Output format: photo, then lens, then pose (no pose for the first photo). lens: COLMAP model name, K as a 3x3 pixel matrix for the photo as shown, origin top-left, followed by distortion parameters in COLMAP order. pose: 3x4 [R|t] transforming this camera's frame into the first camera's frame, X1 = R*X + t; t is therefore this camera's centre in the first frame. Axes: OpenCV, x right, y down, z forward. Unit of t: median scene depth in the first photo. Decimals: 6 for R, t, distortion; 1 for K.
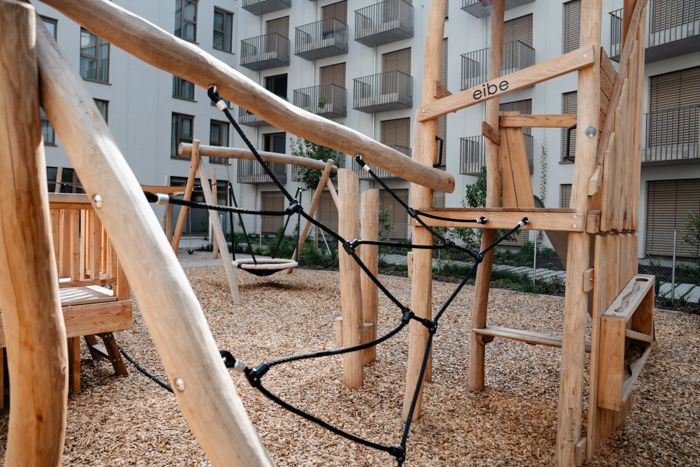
lens RADIAL K [[481.7, 0, 350.0], [0, 481.7, 233.5], [0, 0, 1]] dist [-0.127351, 0.087434]
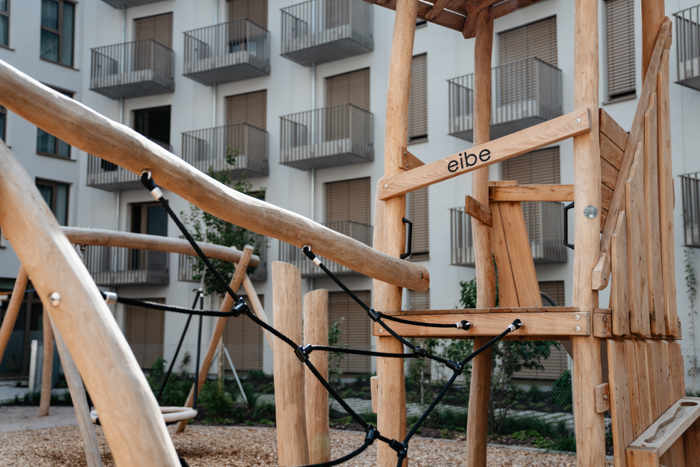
lens RADIAL K [[857.6, 0, 350.4], [0, 857.6, 221.4], [0, 0, 1]] dist [0.088934, 0.012937]
pose [[0.995288, -0.007837, 0.096641, -0.039659], [0.024671, 0.984392, -0.174250, 0.042053], [-0.093767, 0.175814, 0.979948, -0.357304]]
